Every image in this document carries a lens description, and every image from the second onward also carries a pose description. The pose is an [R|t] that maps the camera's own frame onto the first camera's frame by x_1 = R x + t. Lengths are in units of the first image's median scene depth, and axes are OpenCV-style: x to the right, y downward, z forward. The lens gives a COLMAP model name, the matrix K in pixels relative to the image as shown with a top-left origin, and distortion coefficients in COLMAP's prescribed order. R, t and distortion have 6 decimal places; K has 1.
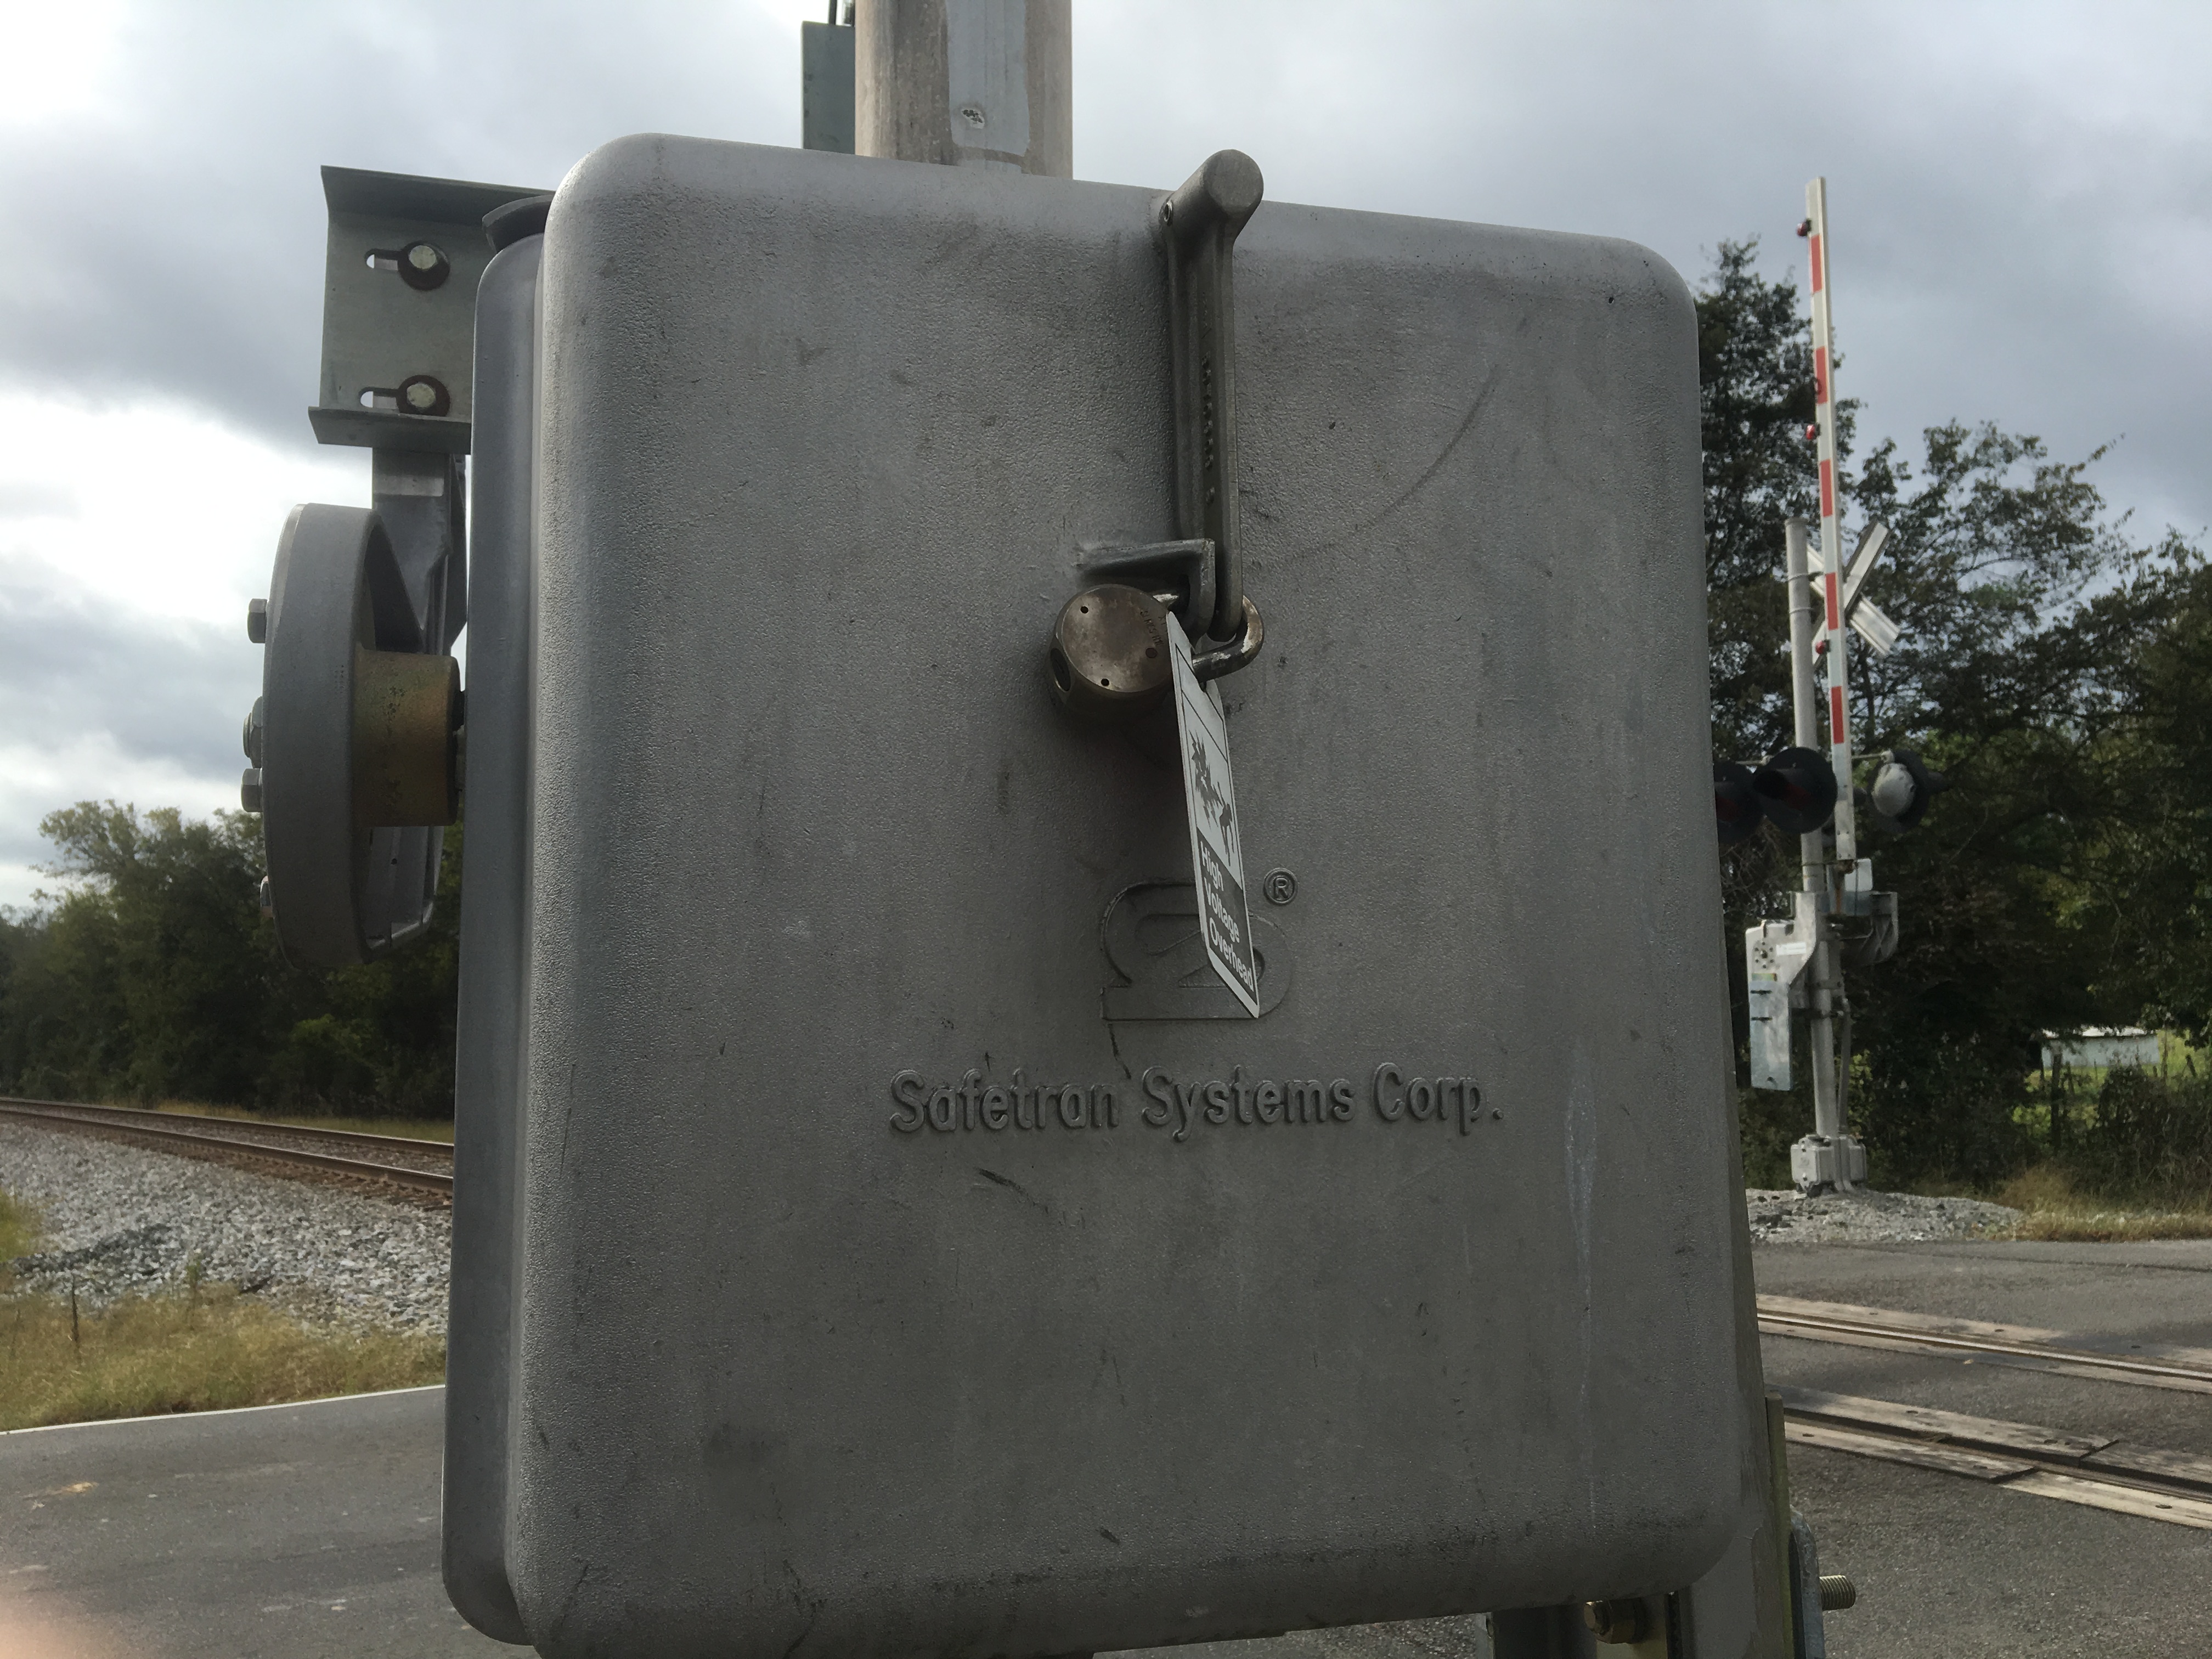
lens RADIAL K [[1859.4, 0, 1115.5], [0, 1859.4, 811.6], [0, 0, 1]] dist [0.091844, -0.111294]
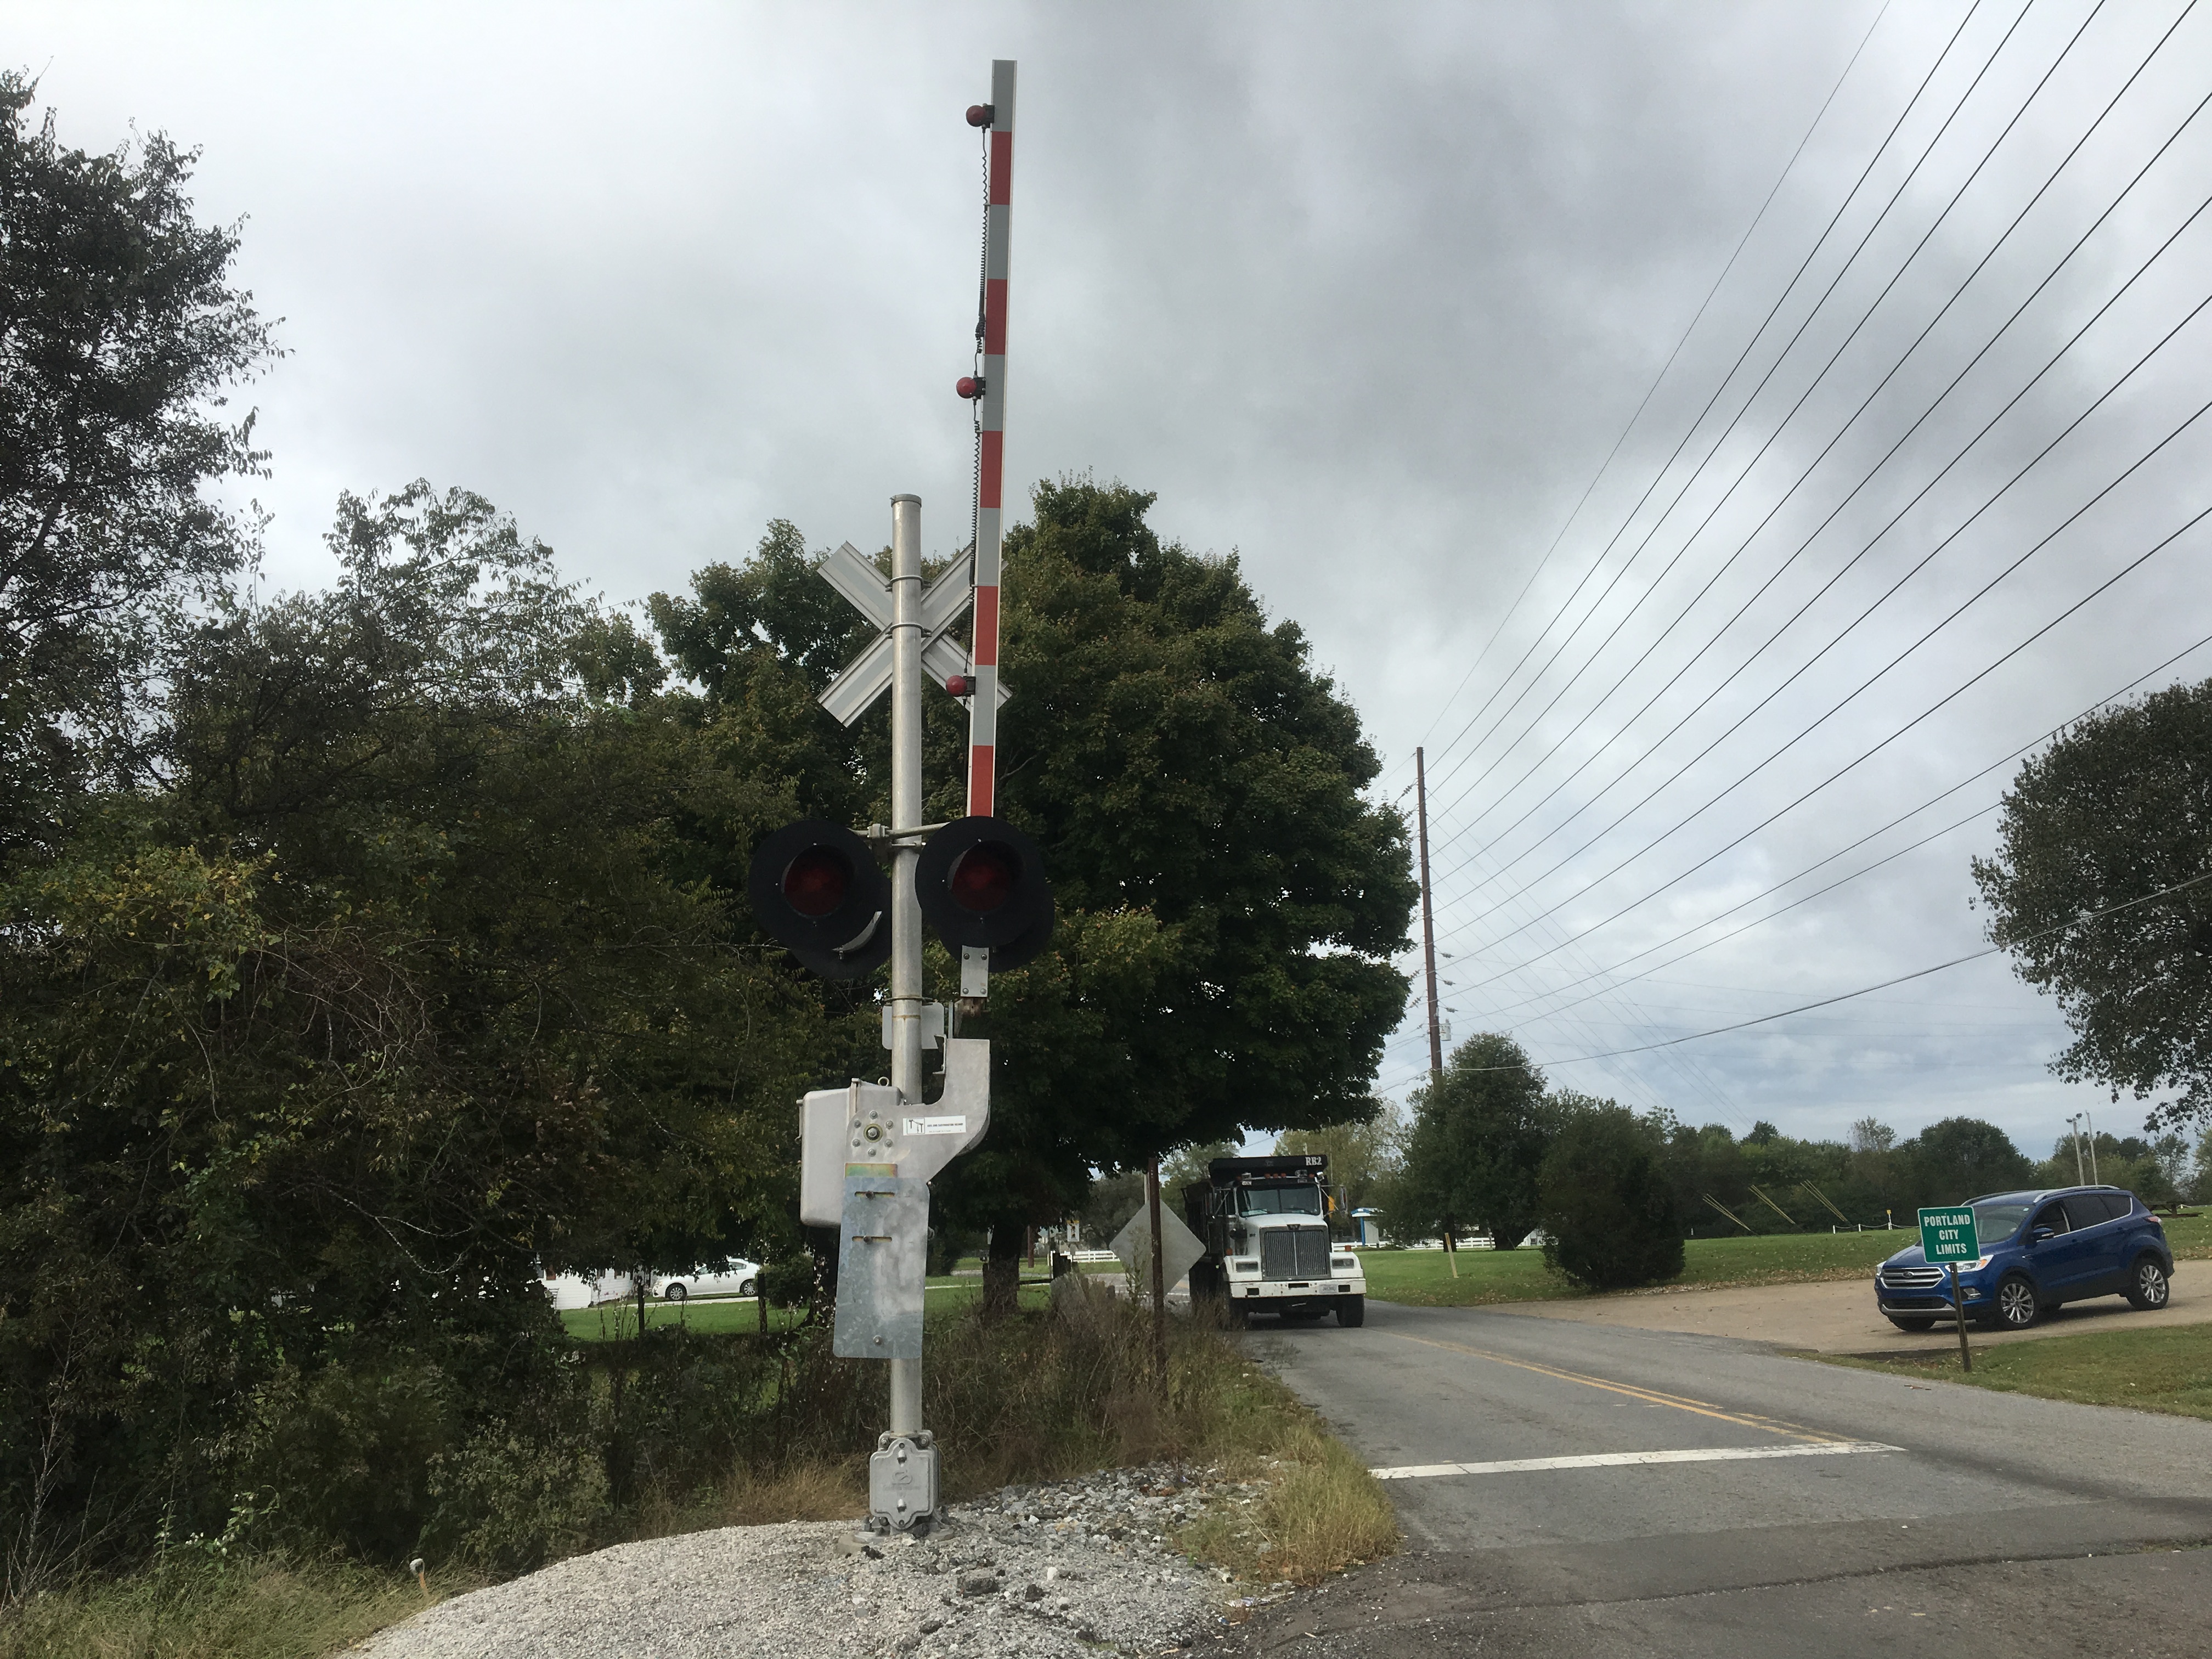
lens RADIAL K [[1859.4, 0, 1103.8], [0, 1859.4, 839.9], [0, 0, 1]] dist [0.091844, -0.111294]
pose [[0.378921, 0.212730, 0.900647, -1.509484], [-0.090806, 0.977071, -0.192577, 0.697746], [-0.920963, -0.008812, 0.389550, 5.190937]]
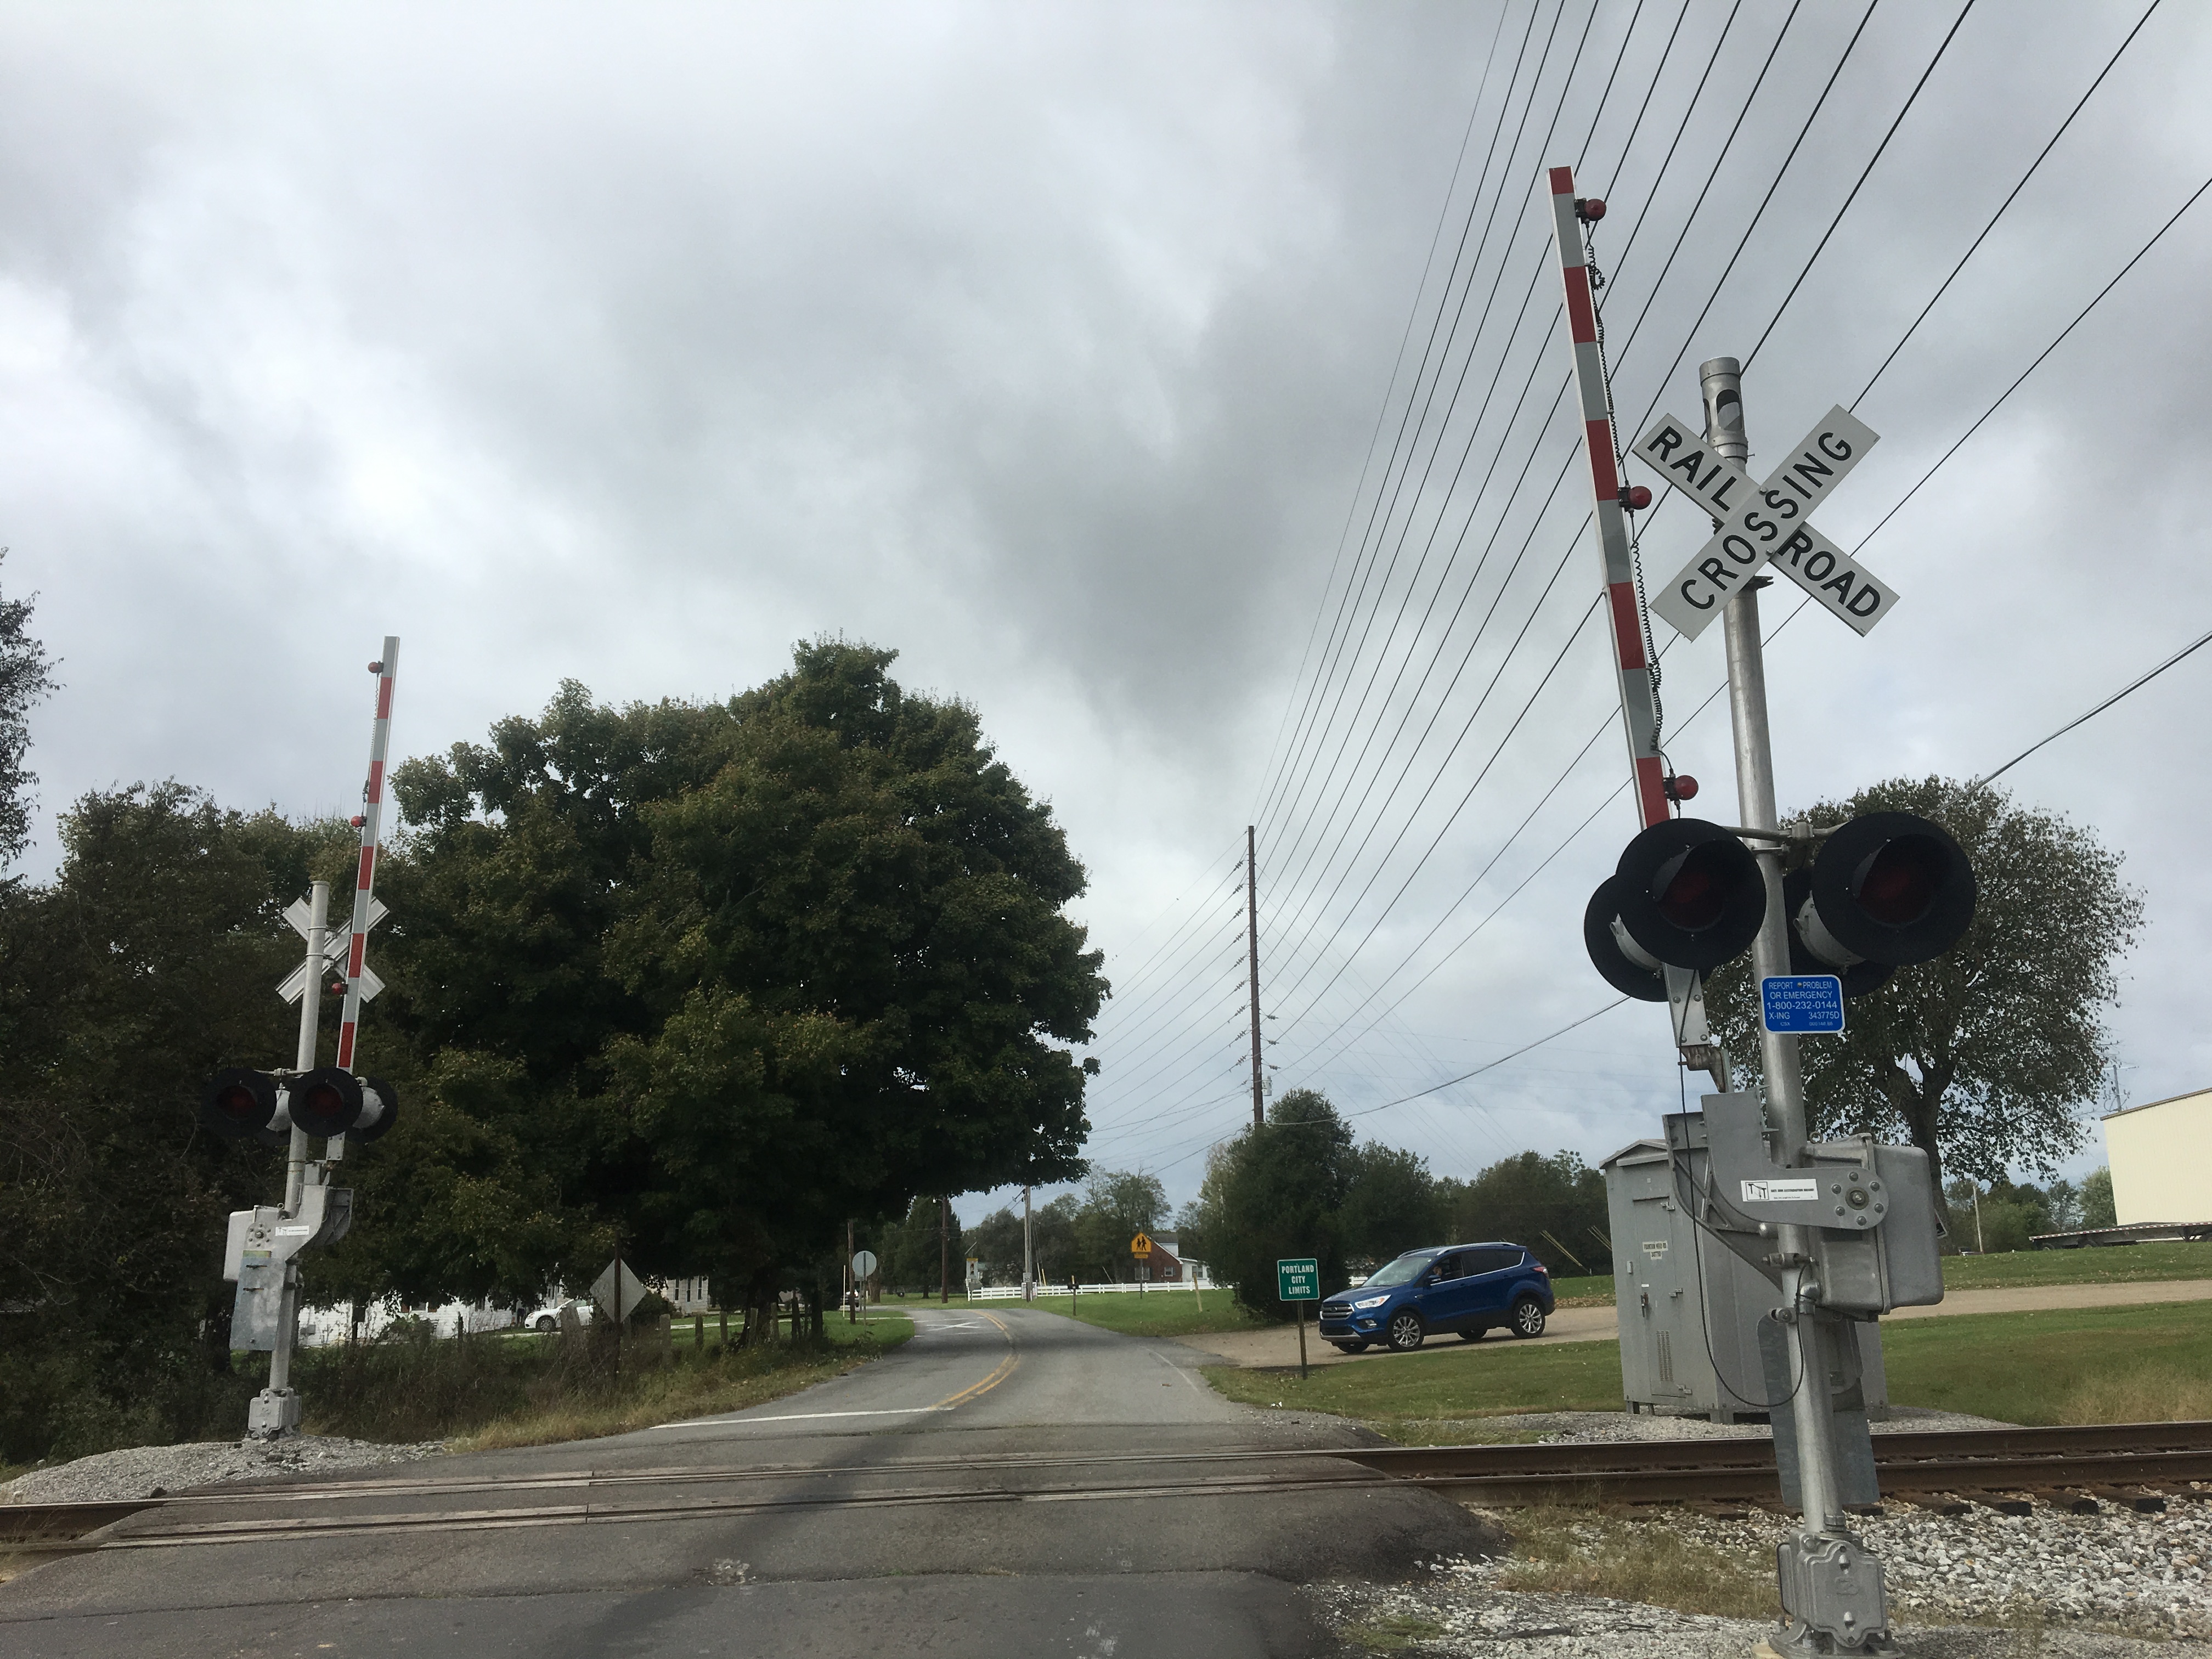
lens RADIAL K [[1859.4, 0, 1074.2], [0, 1859.4, 856.3], [0, 0, 1]] dist [0.091844, -0.111294]
pose [[0.376267, 0.224422, 0.898920, -4.483728], [-0.097795, 0.974421, -0.202337, 0.251302], [-0.921336, -0.011778, 0.388590, 0.418058]]
